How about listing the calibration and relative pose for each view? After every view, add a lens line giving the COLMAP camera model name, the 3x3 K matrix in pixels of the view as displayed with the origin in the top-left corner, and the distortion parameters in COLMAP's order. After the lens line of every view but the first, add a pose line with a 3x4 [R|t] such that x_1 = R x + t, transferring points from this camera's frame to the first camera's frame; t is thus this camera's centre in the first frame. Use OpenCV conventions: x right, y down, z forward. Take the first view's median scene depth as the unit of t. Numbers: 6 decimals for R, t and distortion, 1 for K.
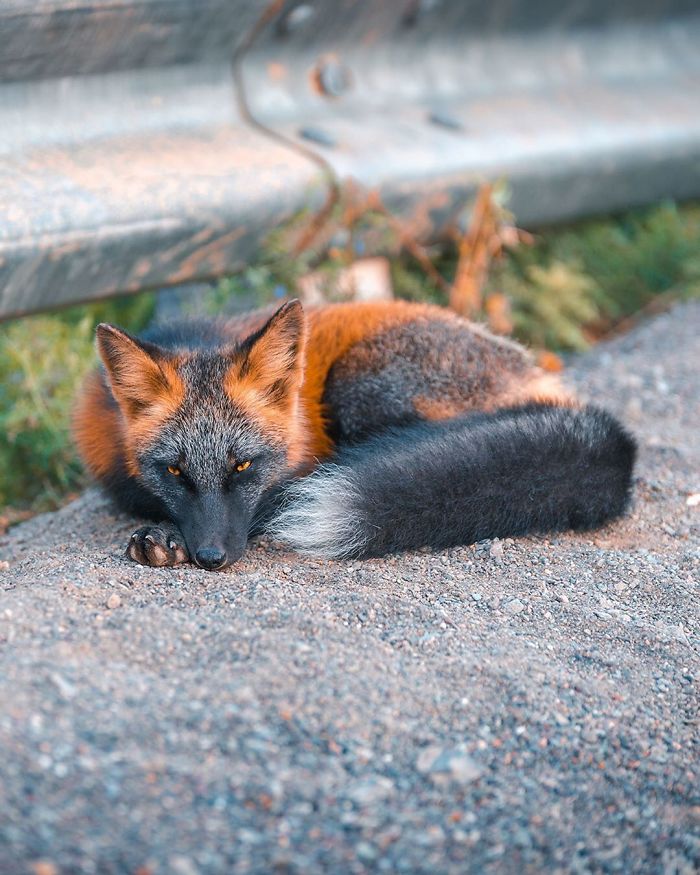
lens RADIAL K [[4469.5, 0, 350.0], [0, 4469.5, 437.5], [0, 0, 1]] dist [0.045767, -5.442396]
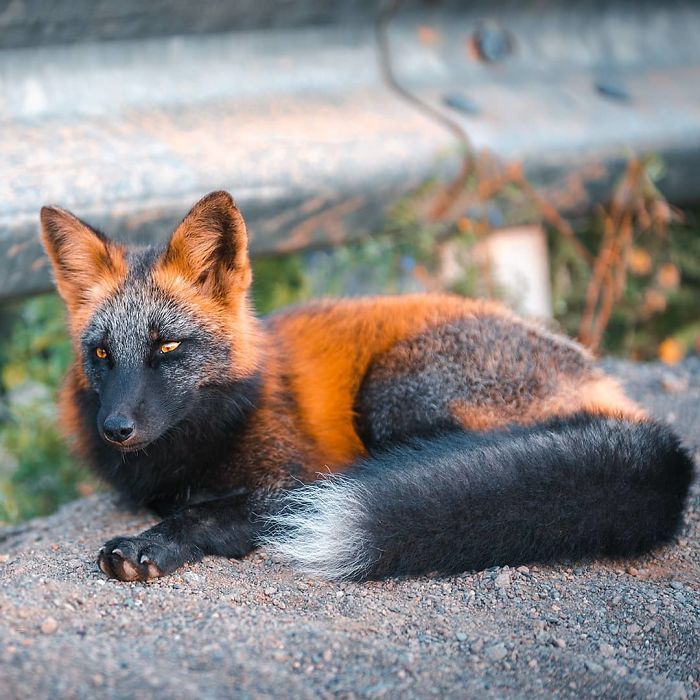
lens RADIAL K [[3619.0, 0, 350.0], [0, 3619.0, 350.0], [0, 0, 1]] dist [-0.226781, 2.466086]
pose [[0.987542, 0.045446, -0.150650, 0.107597], [-0.042857, 0.998873, 0.020390, -0.034341], [0.151407, -0.013679, 0.988377, 0.259733]]
